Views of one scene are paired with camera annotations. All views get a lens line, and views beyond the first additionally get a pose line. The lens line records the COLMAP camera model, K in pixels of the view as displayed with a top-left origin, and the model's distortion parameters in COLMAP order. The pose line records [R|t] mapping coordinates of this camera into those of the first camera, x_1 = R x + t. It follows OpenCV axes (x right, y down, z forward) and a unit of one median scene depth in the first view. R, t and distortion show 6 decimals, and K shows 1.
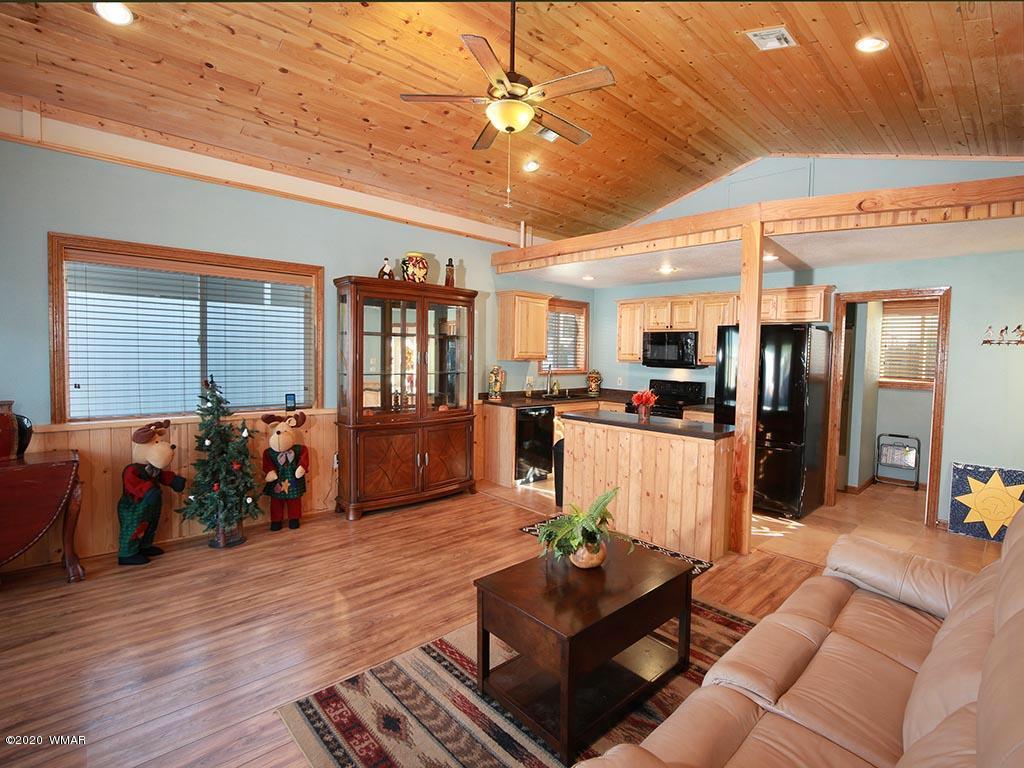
lens RADIAL K [[492.8, 0, 512.0], [0, 492.8, 384.0], [0, 0, 1]] dist [-0.041751, 0.007937]
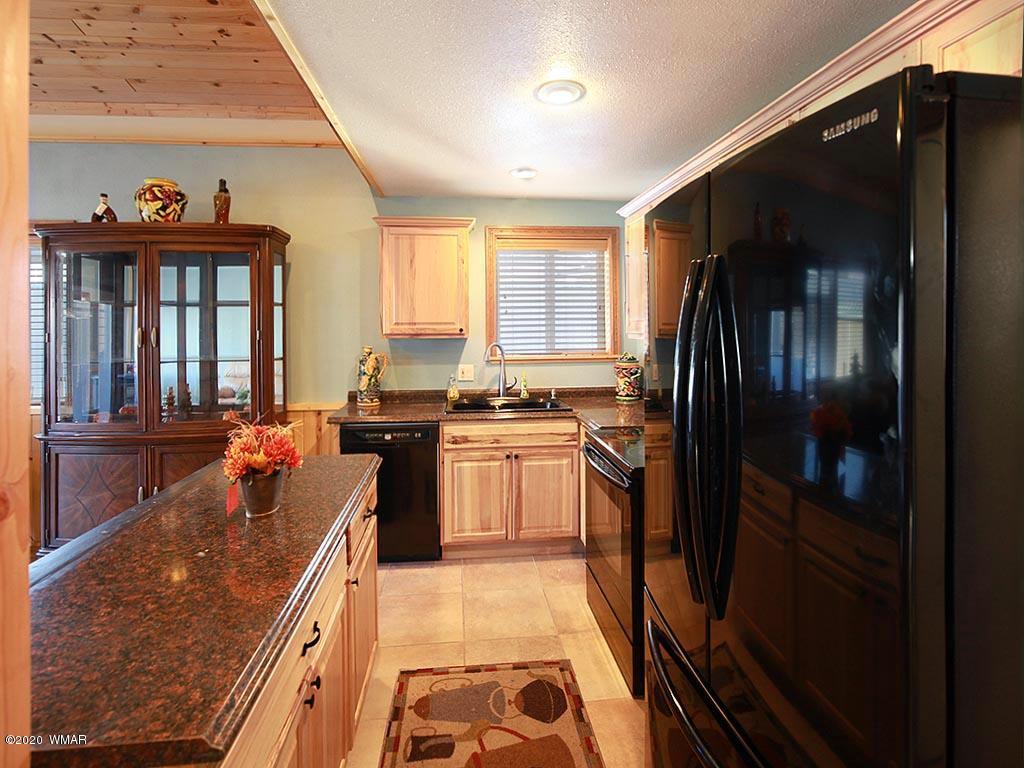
lens RADIAL K [[475.3, 0, 508.6], [0, 475.3, 325.1], [0, 0, 1]] dist [-0.001124, 0.000011]
pose [[0.785958, -0.021250, -0.617915, 0.434515], [-0.018721, 0.998133, -0.058137, -0.031169], [0.617997, 0.057261, 0.784093, 0.606547]]
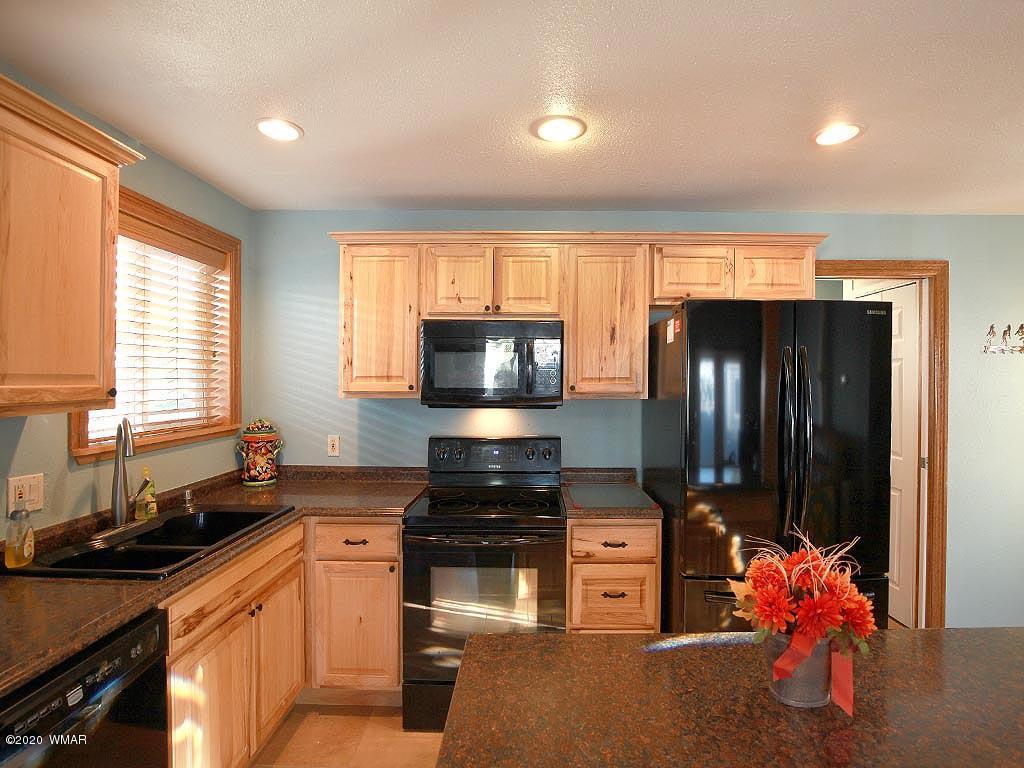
lens RADIAL K [[516.1, 0, 529.5], [0, 516.1, 383.2], [0, 0, 1]] dist [-0.042210, 0.007804]
pose [[0.695155, -0.024418, 0.718445, 0.034735], [0.058281, 0.998047, -0.022471, -0.042106], [-0.716493, 0.057492, 0.695221, 0.667862]]
